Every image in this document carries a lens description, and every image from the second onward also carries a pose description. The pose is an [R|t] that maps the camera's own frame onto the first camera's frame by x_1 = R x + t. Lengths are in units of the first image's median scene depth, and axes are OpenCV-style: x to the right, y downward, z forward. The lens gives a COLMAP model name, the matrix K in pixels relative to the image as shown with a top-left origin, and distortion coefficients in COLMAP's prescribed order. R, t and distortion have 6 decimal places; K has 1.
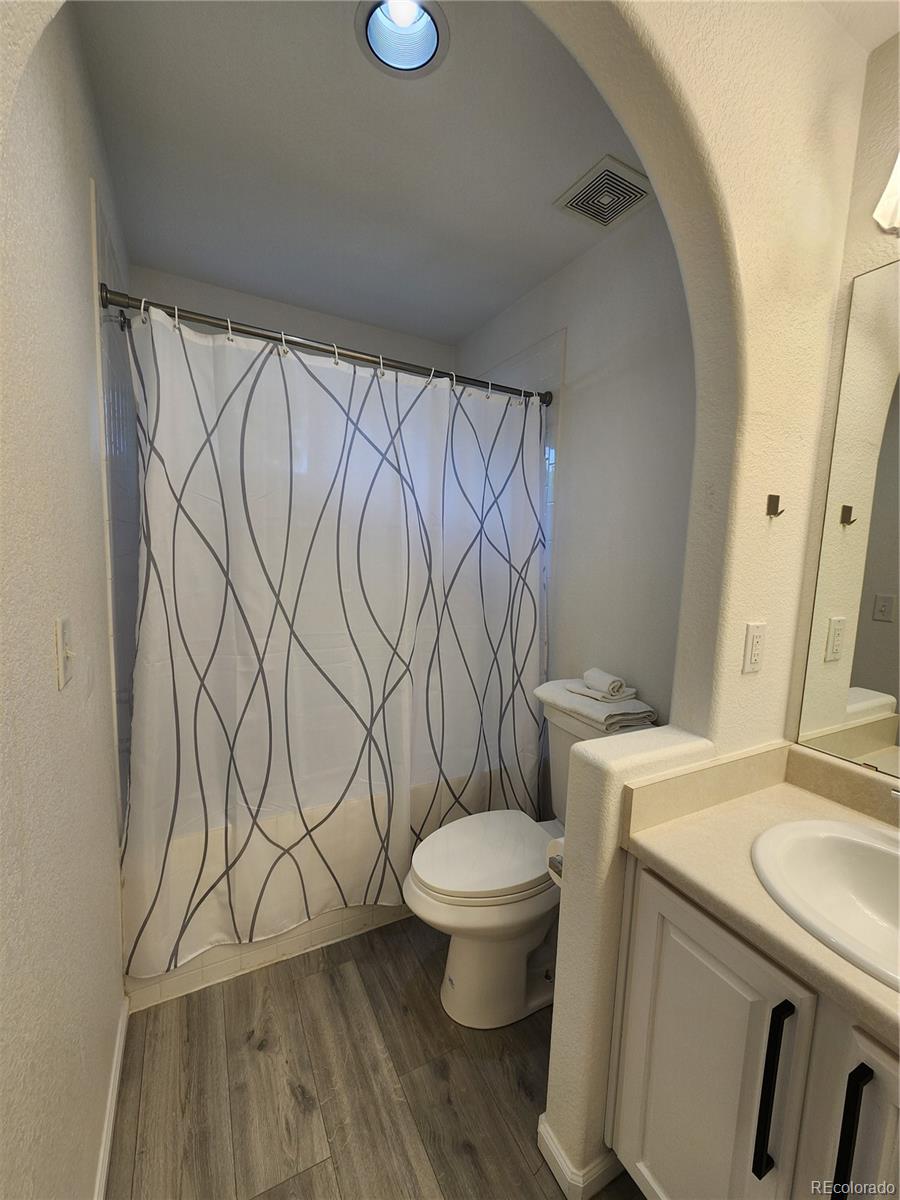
lens RADIAL K [[488.8, 0, 454.6], [0, 488.8, 601.6], [0, 0, 1]] dist [0.004387, -0.002190]
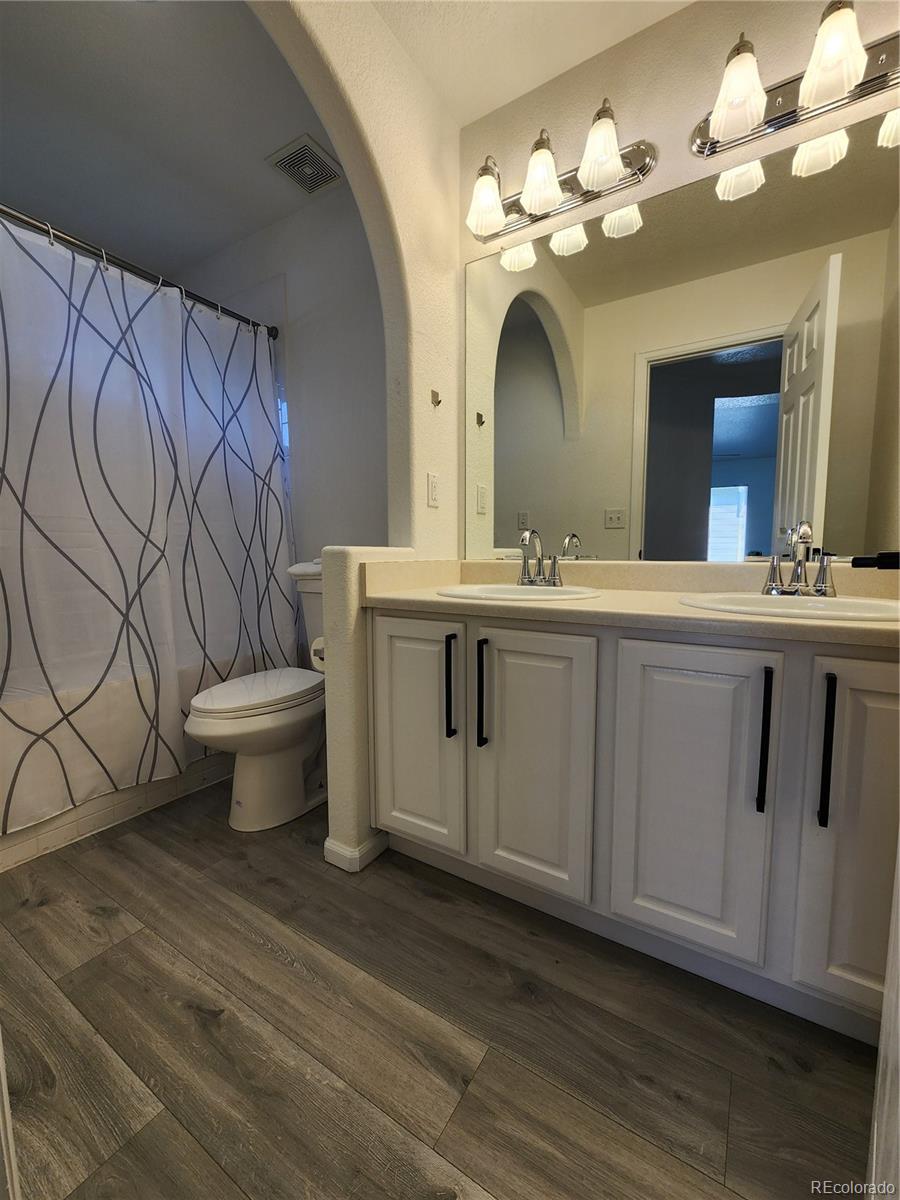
lens RADIAL K [[488.8, 0, 454.6], [0, 488.8, 601.6], [0, 0, 1]] dist [0.004387, -0.002190]
pose [[0.863318, -0.088583, 0.496826, -0.099245], [0.089644, 0.995736, 0.021767, 0.315477], [-0.496636, 0.025746, 0.867577, -0.278864]]
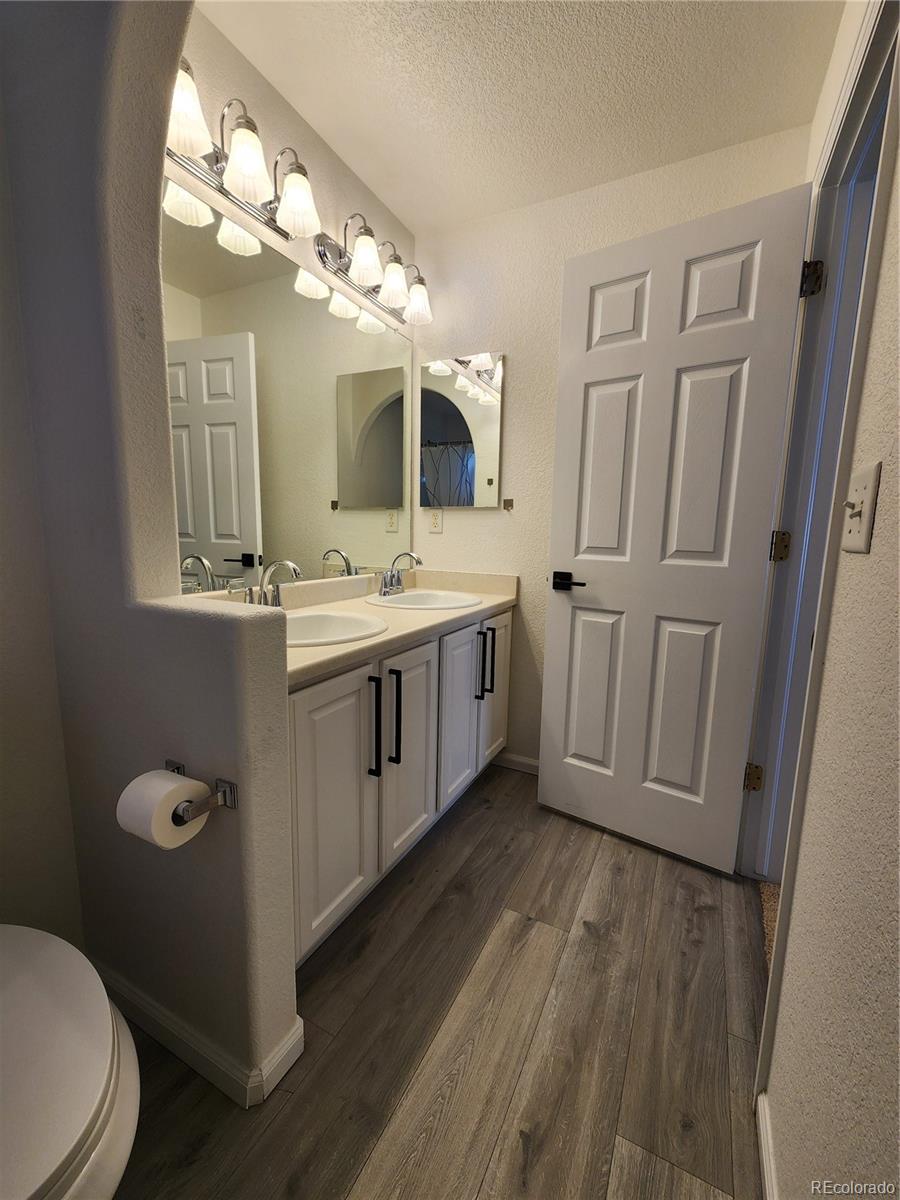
lens RADIAL K [[488.8, 0, 454.6], [0, 488.8, 601.6], [0, 0, 1]] dist [0.004387, -0.002190]
pose [[-0.572972, -0.165205, 0.802752, -0.435842], [0.052930, 0.969970, 0.237397, 0.064384], [-0.817864, 0.178511, -0.547021, 0.807262]]
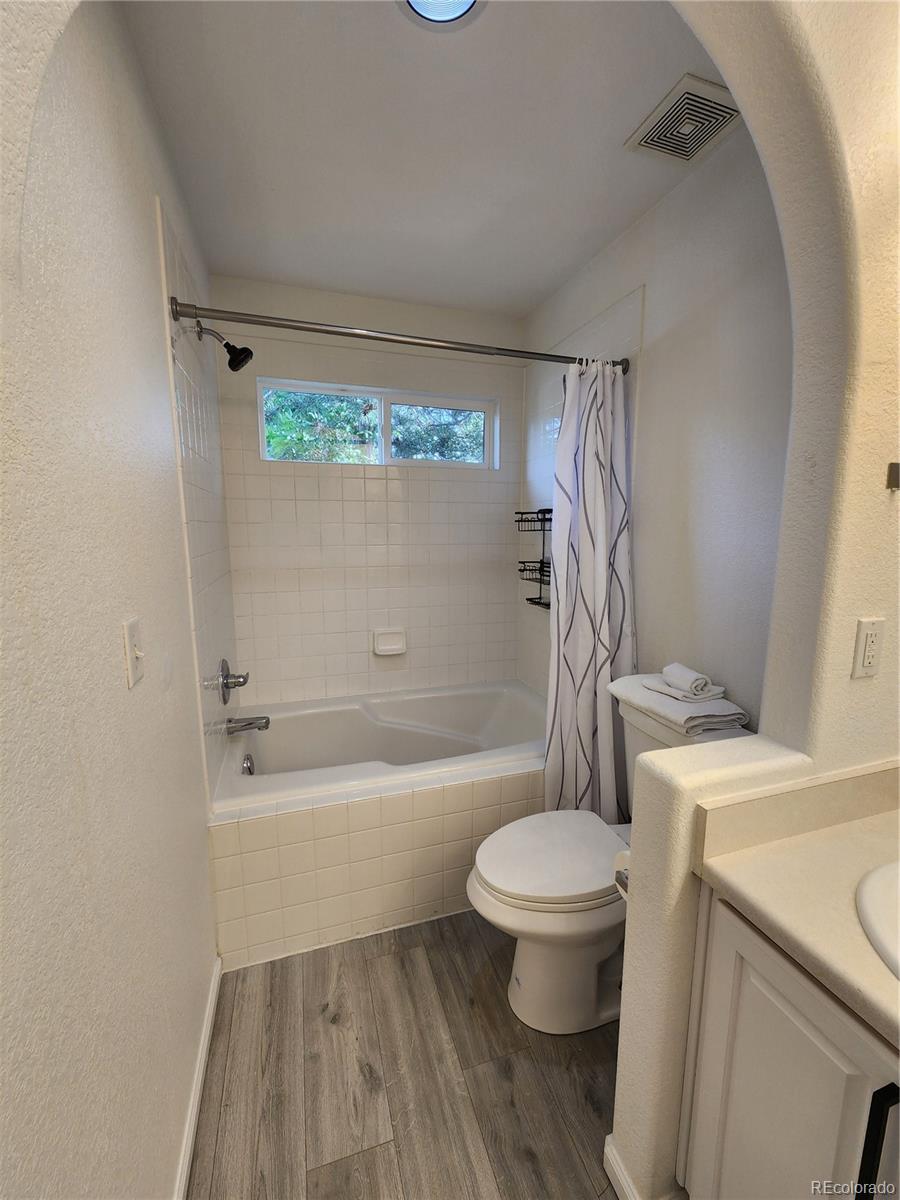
lens RADIAL K [[488.8, 0, 454.6], [0, 488.8, 601.6], [0, 0, 1]] dist [0.004387, -0.002190]
pose [[0.984305, -0.010201, -0.176183, 0.048789], [0.016761, 0.999219, 0.035786, -0.020560], [0.175680, -0.038177, 0.983707, 0.041778]]
